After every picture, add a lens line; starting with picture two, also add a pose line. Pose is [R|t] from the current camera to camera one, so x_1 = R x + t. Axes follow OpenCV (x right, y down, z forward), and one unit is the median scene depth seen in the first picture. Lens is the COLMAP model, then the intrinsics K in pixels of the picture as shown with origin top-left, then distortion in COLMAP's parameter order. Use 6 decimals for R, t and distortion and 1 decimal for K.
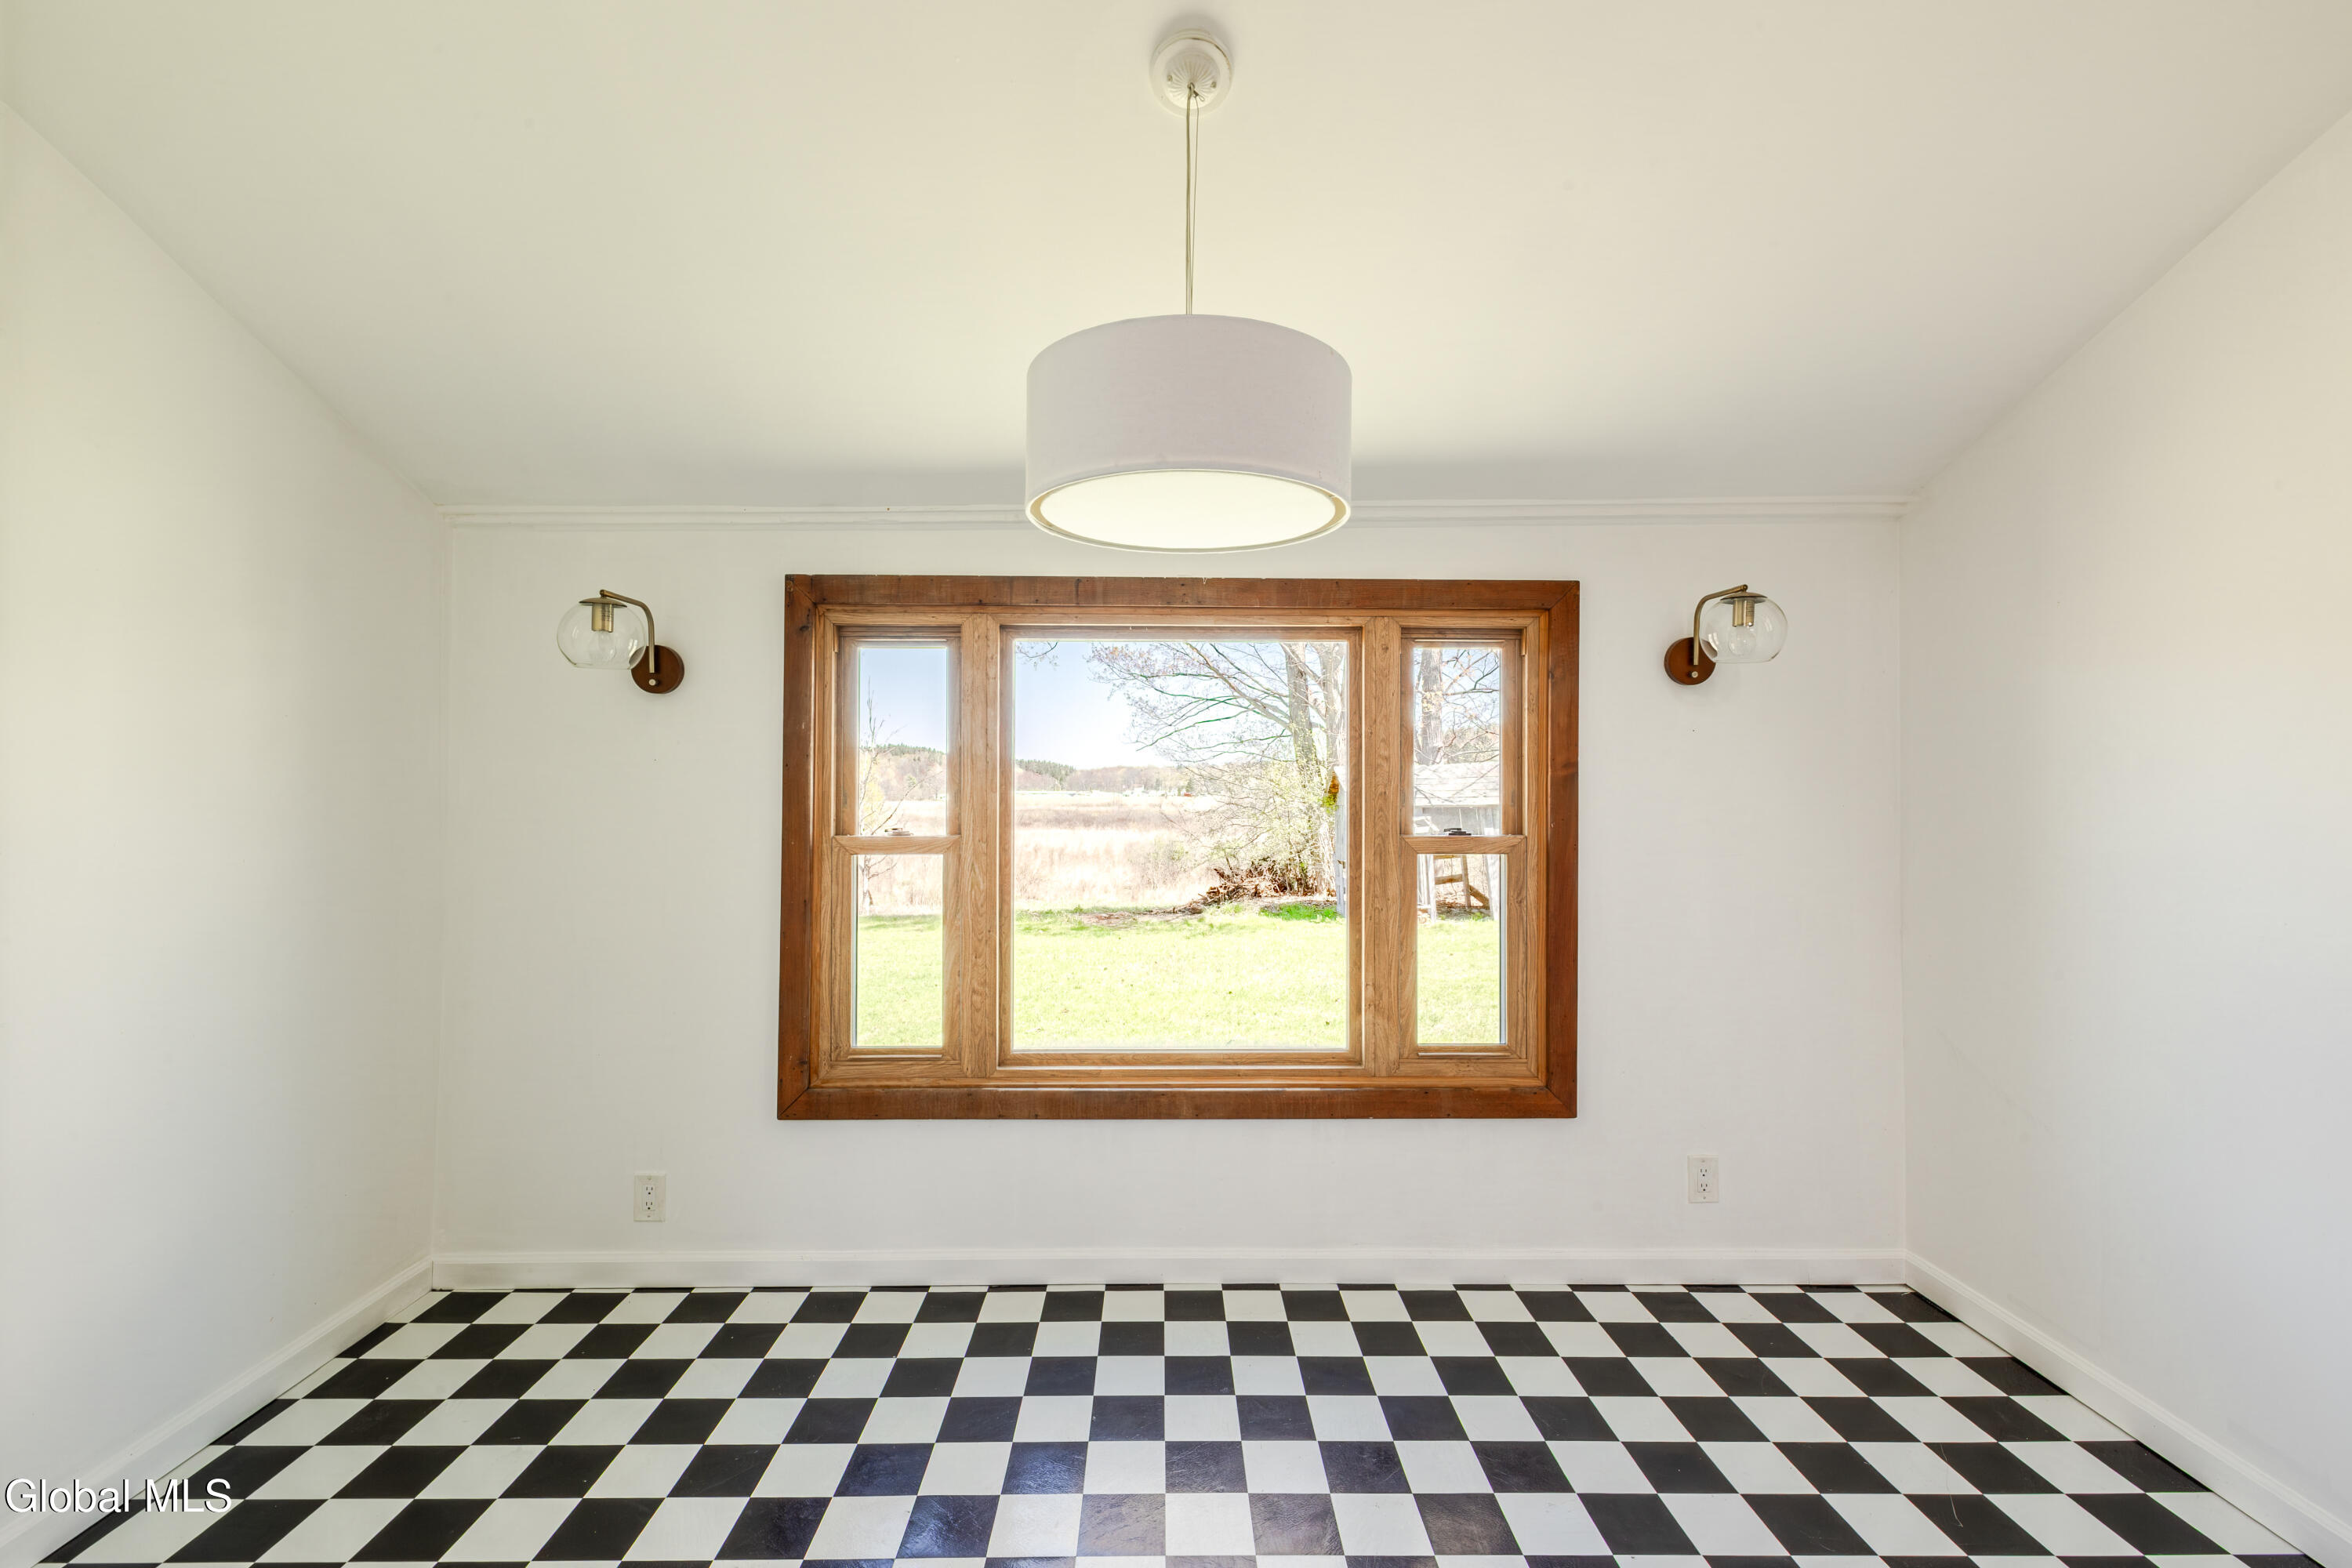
lens RADIAL K [[1005.8, 0, 1176.0], [0, 1005.8, 784.0], [0, 0, 1]] dist [0.000211, 0.000088]
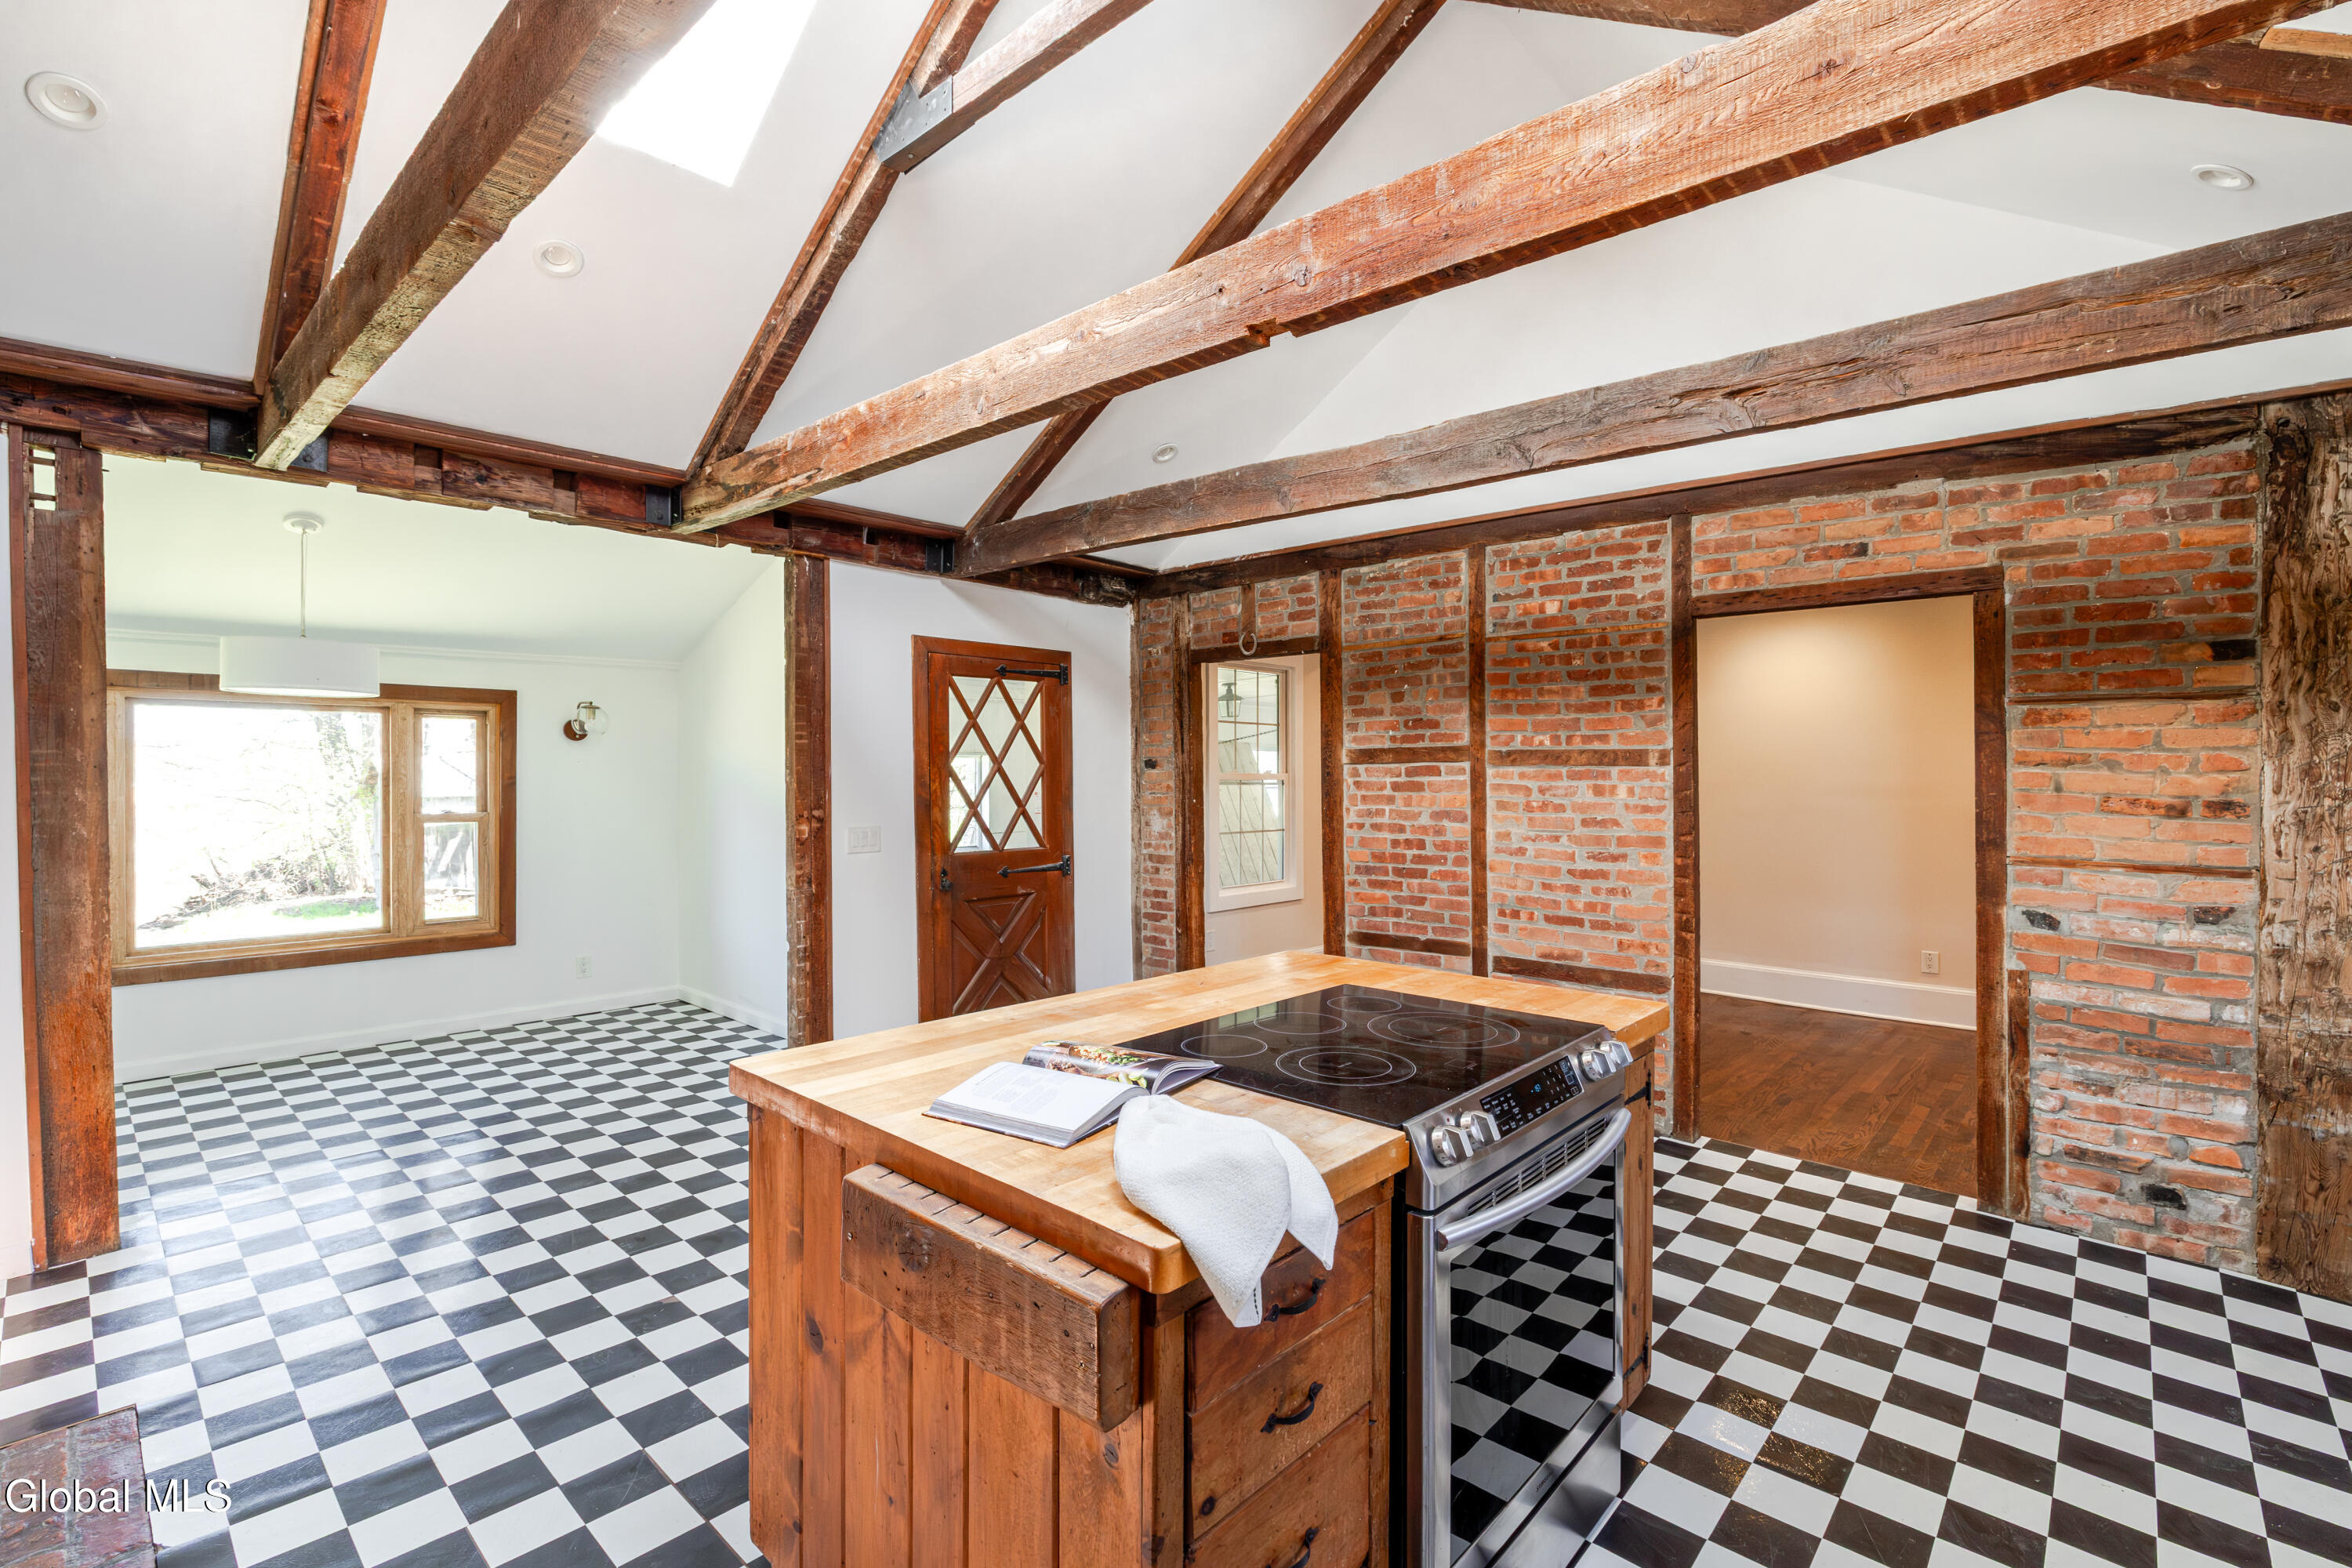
lens RADIAL K [[1043.8, 0, 1176.0], [0, 1043.8, 784.0], [0, 0, 1]] dist [-0.000326, -0.000114]
pose [[0.687683, -0.001358, 0.726010, -0.219811], [-0.006871, 0.999941, 0.008379, -0.030891], [-0.725978, -0.010750, 0.687633, -1.390789]]
